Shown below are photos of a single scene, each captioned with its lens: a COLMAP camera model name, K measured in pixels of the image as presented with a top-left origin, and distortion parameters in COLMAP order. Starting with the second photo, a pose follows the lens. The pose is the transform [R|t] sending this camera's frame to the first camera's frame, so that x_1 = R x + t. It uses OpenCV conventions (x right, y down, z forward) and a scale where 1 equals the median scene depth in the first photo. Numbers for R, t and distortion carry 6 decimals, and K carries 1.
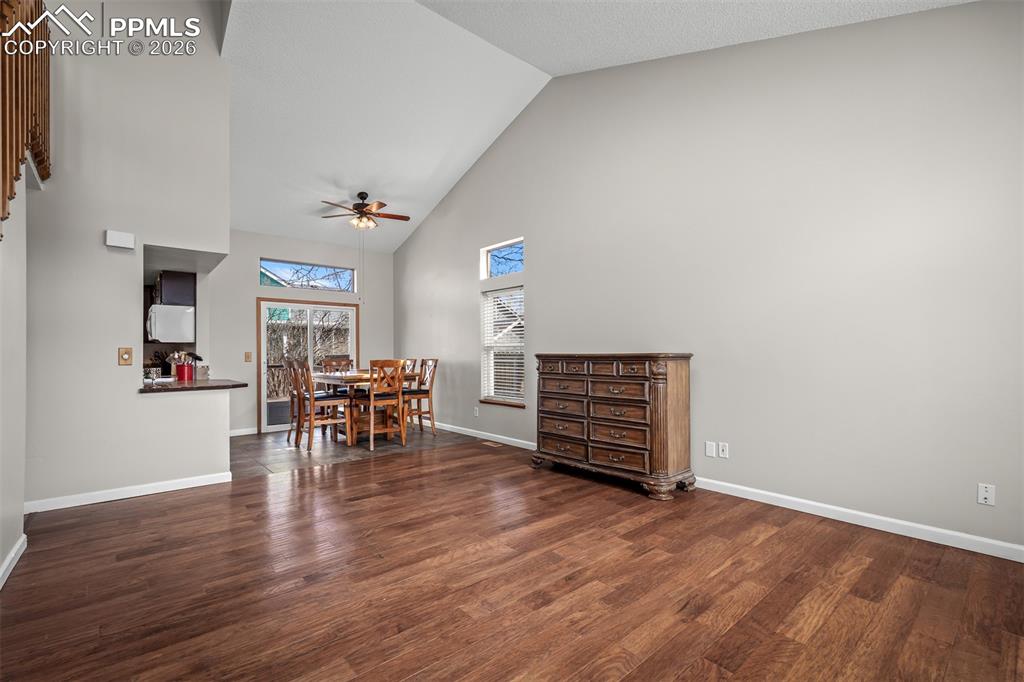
lens RADIAL K [[457.7, 0, 511.3], [0, 457.7, 349.9], [0, 0, 1]] dist [-0.001746, -0.001846]
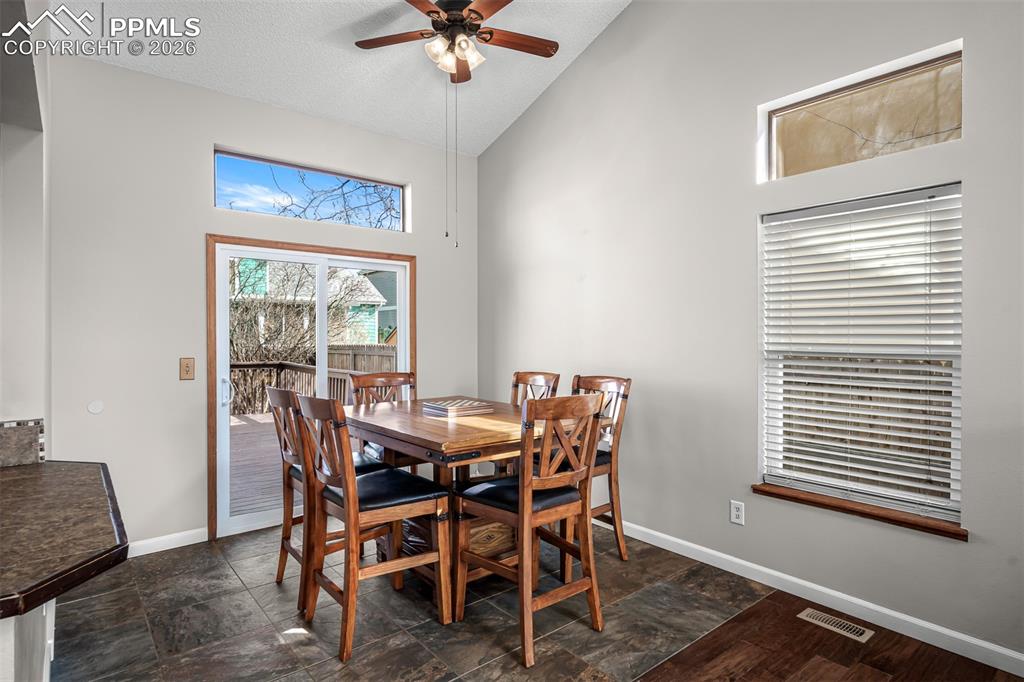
lens RADIAL K [[549.1, 0, 512.8], [0, 549.1, 342.6], [0, 0, 1]] dist [-0.002055, -0.000158]
pose [[0.999620, 0.005074, -0.027106, -0.248362], [-0.004590, 0.999830, 0.017872, -0.021063], [0.027192, -0.017741, 0.999473, 0.481590]]
